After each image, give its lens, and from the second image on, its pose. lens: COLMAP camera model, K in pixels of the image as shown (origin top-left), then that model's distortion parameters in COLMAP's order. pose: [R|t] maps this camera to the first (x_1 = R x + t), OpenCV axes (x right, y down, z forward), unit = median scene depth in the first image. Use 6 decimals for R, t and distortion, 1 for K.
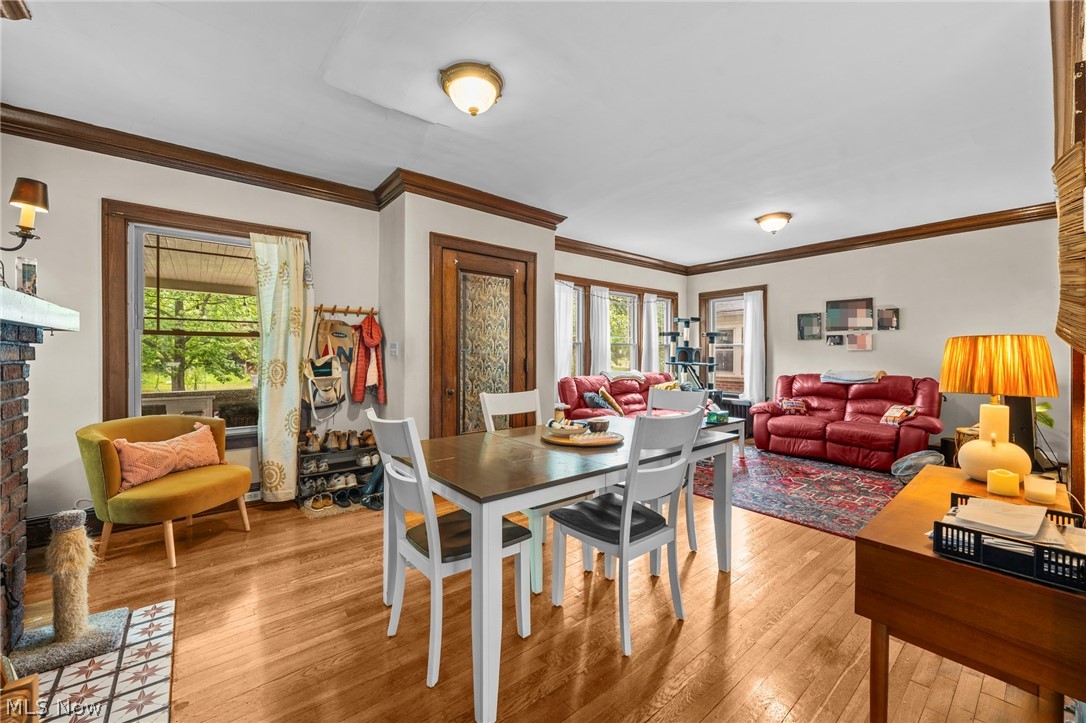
lens RADIAL K [[419.7, 0, 544.7], [0, 419.7, 354.9], [0, 0, 1]] dist [-0.004271, 0.000014]
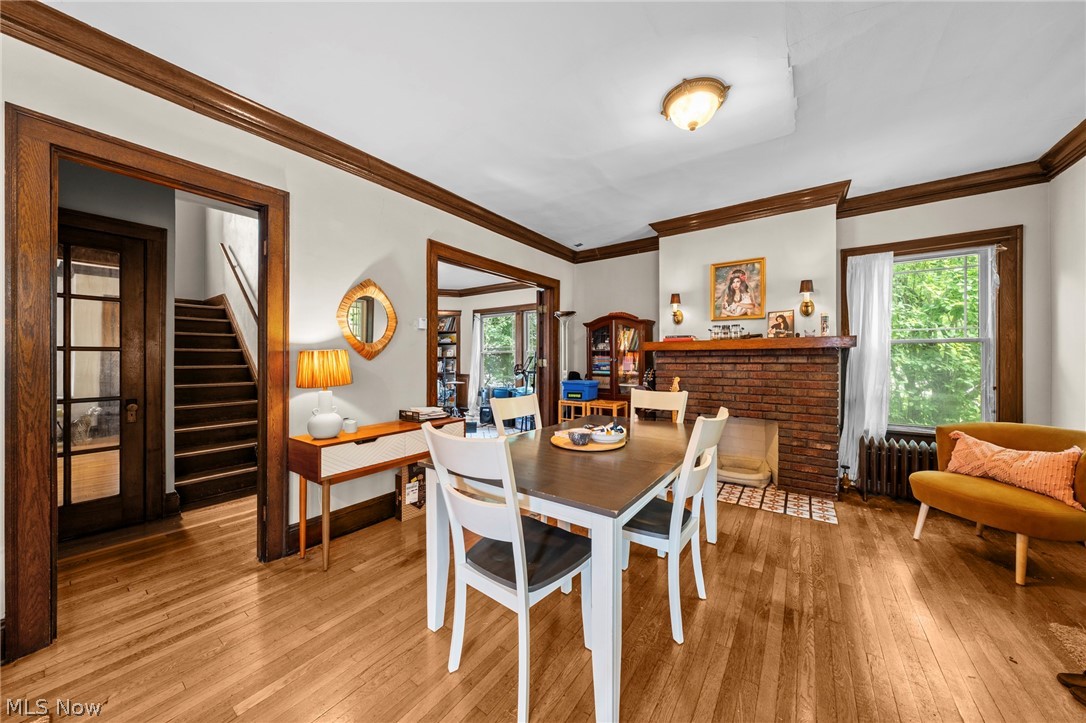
lens RADIAL K [[367.8, 0, 542.7], [0, 367.8, 358.8], [0, 0, 1]] dist [-0.003898, 0.000276]
pose [[-0.964714, -0.000408, -0.263301, 0.185853], [-0.000306, 1.000000, -0.000429, -0.003089], [0.263301, -0.000334, -0.964714, 0.780790]]
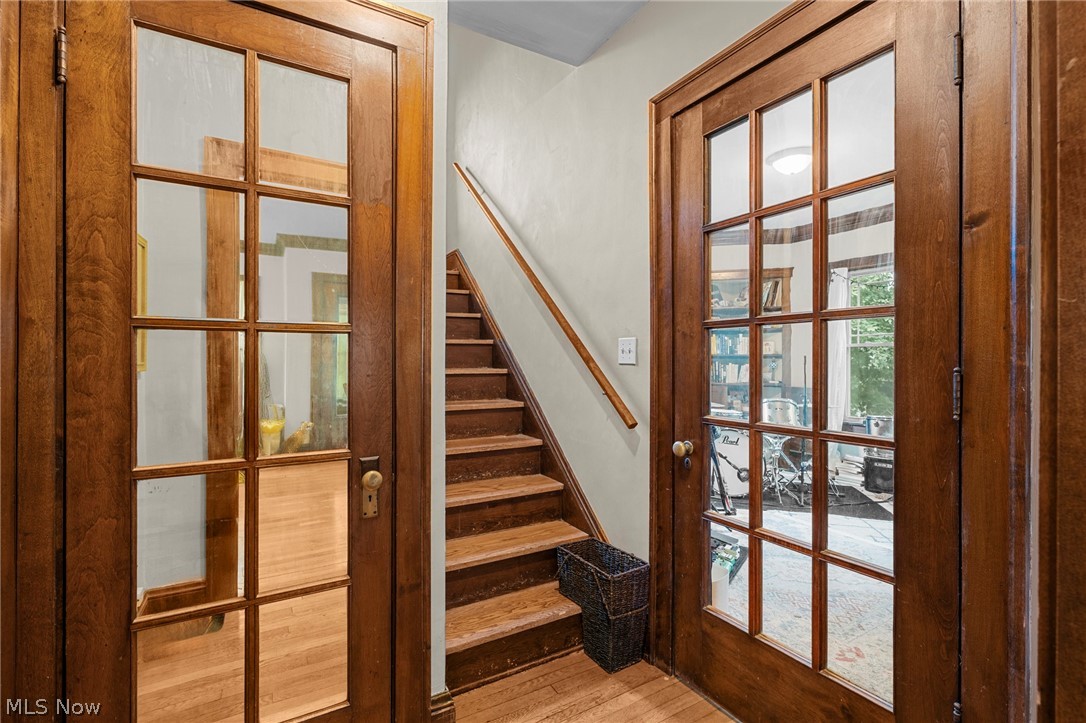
lens RADIAL K [[487.4, 0, 542.1], [0, 487.4, 358.7], [0, 0, 1]] dist [0.002432, 0.000018]
pose [[-0.986760, 0.000778, 0.162184, 0.474555], [0.000349, 0.999996, -0.002679, 0.000125], [-0.162185, -0.002587, -0.986757, 0.375920]]
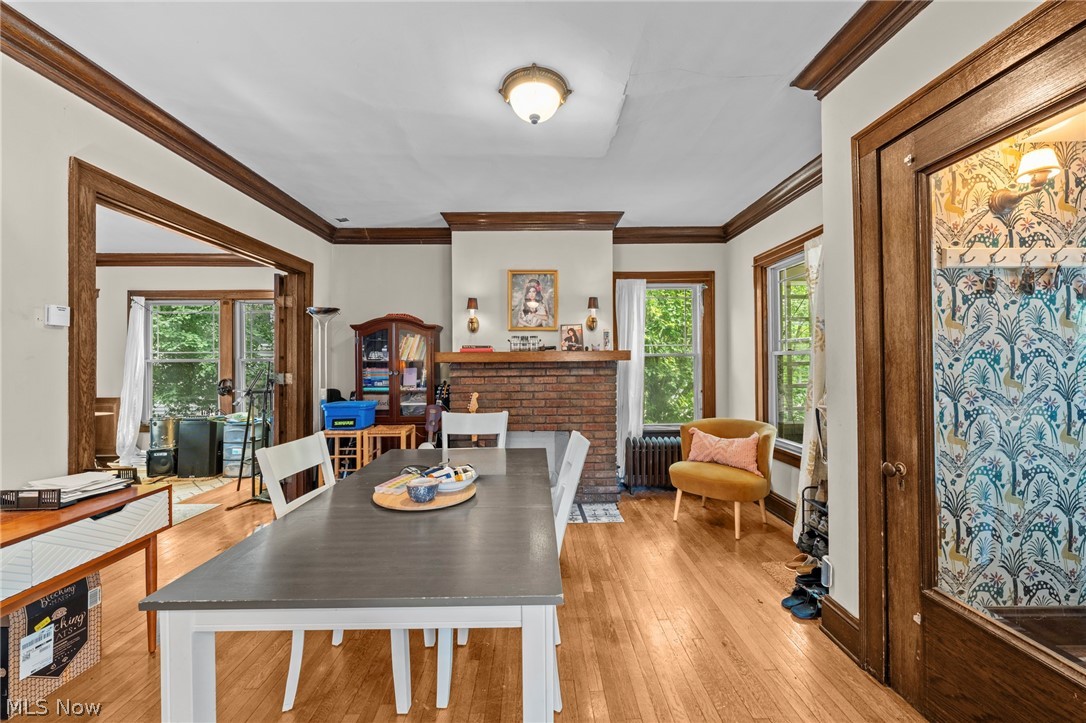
lens RADIAL K [[419.7, 0, 542.8], [0, 419.7, 360.6], [0, 0, 1]] dist [-0.004271, 0.000014]
pose [[-0.617737, -0.001190, -0.786384, 0.240211], [0.005460, 0.999968, -0.005802, -0.017871], [0.786366, -0.007877, -0.617711, 0.696066]]
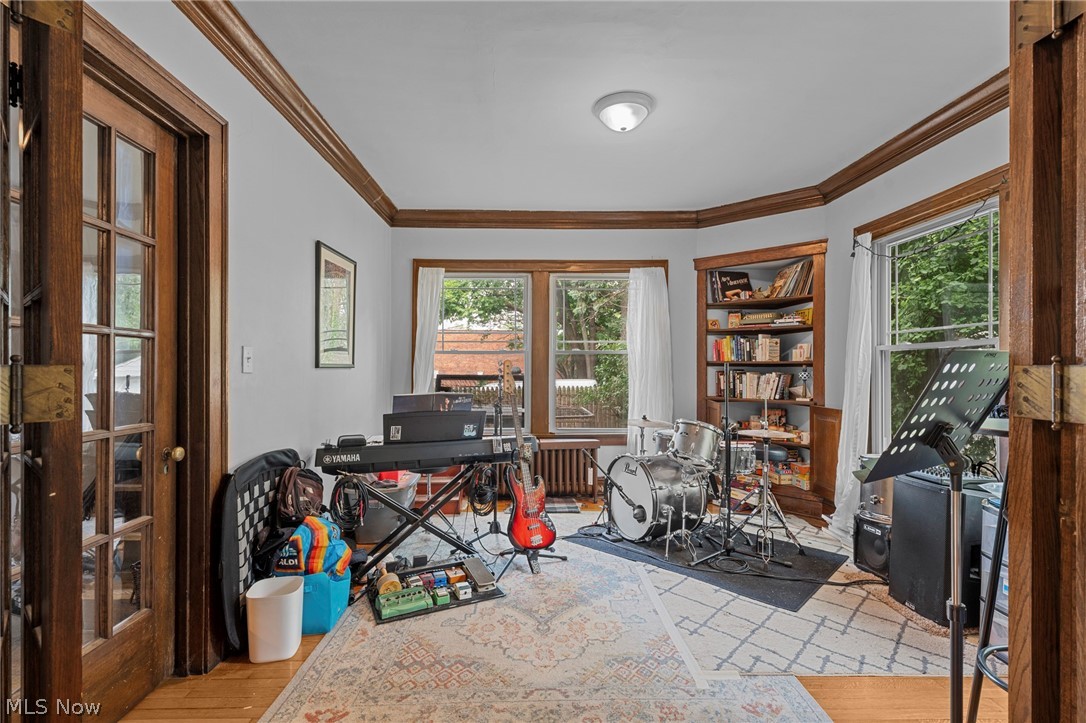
lens RADIAL K [[505.2, 0, 540.8], [0, 505.2, 364.5], [0, 0, 1]] dist [0.001672, -0.002076]
pose [[-0.785551, 0.001620, 0.618795, -0.023464], [-0.002469, 0.999980, -0.005752, -0.001280], [-0.618792, -0.006046, -0.785532, 0.133806]]
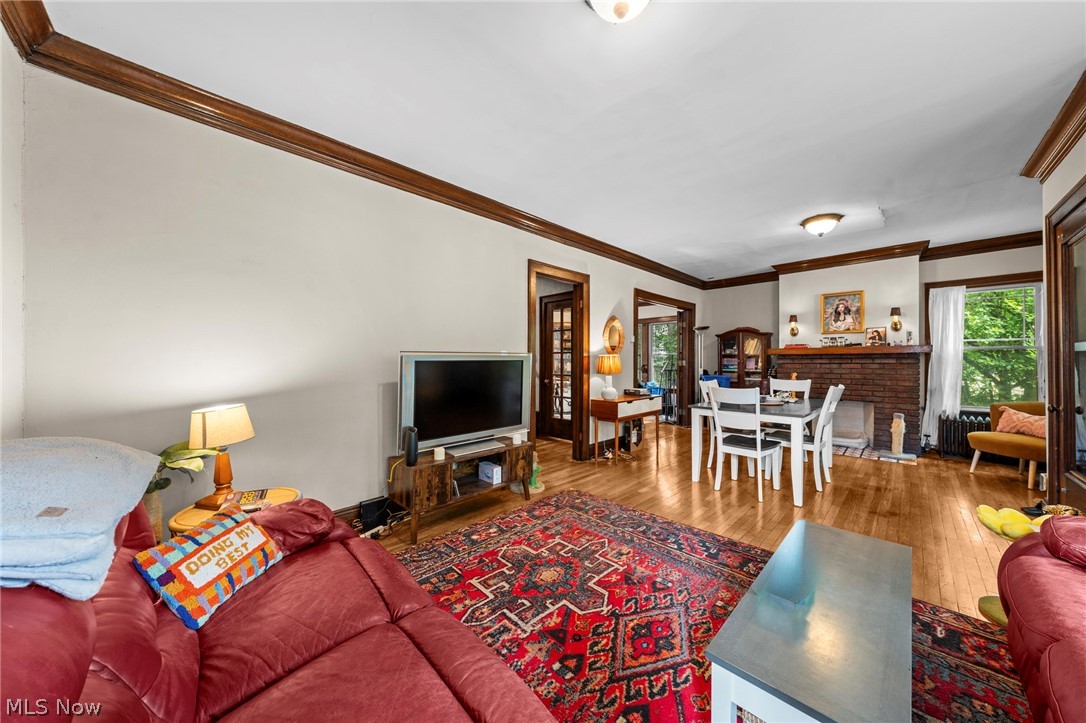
lens RADIAL K [[367.8, 0, 540.7], [0, 367.8, 360.5], [0, 0, 1]] dist [-0.003898, 0.000276]
pose [[-0.995671, -0.002587, -0.092909, 0.554632], [-0.002433, 0.999995, -0.001772, 0.000971], [0.092913, -0.001539, -0.995673, 1.123440]]
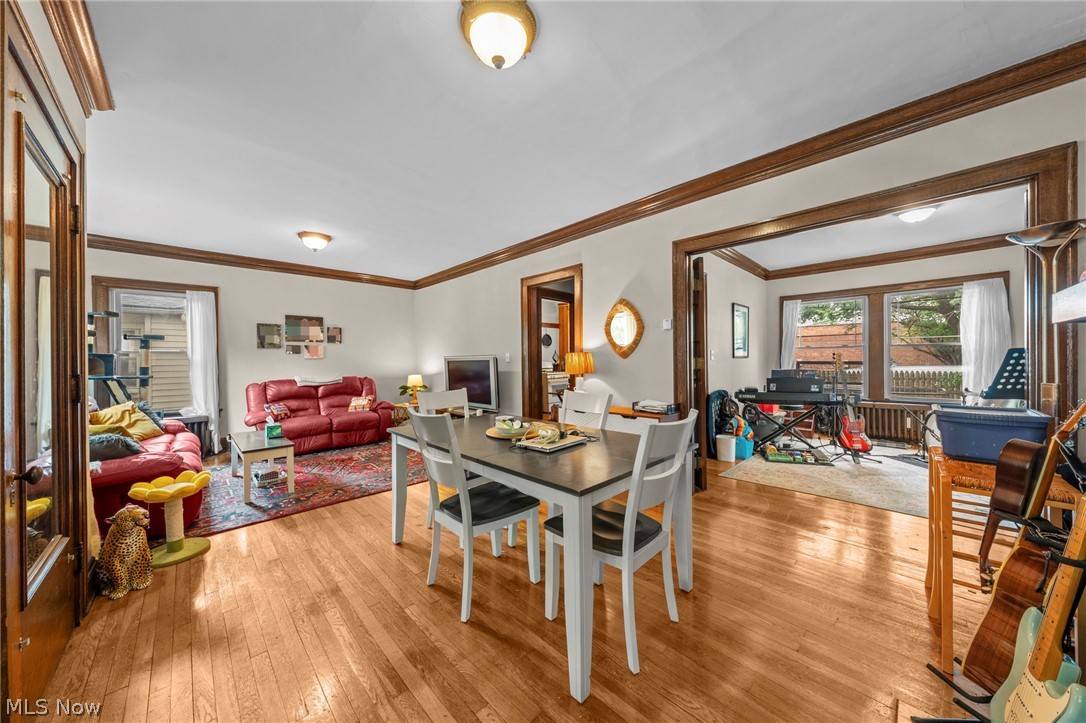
lens RADIAL K [[367.8, 0, 540.7], [0, 367.8, 359.7], [0, 0, 1]] dist [-0.003898, 0.000276]
pose [[-0.082501, -0.000676, 0.996591, -0.395758], [0.010202, 0.999947, 0.001522, -0.001678], [-0.996539, 0.010293, -0.082490, 0.429929]]
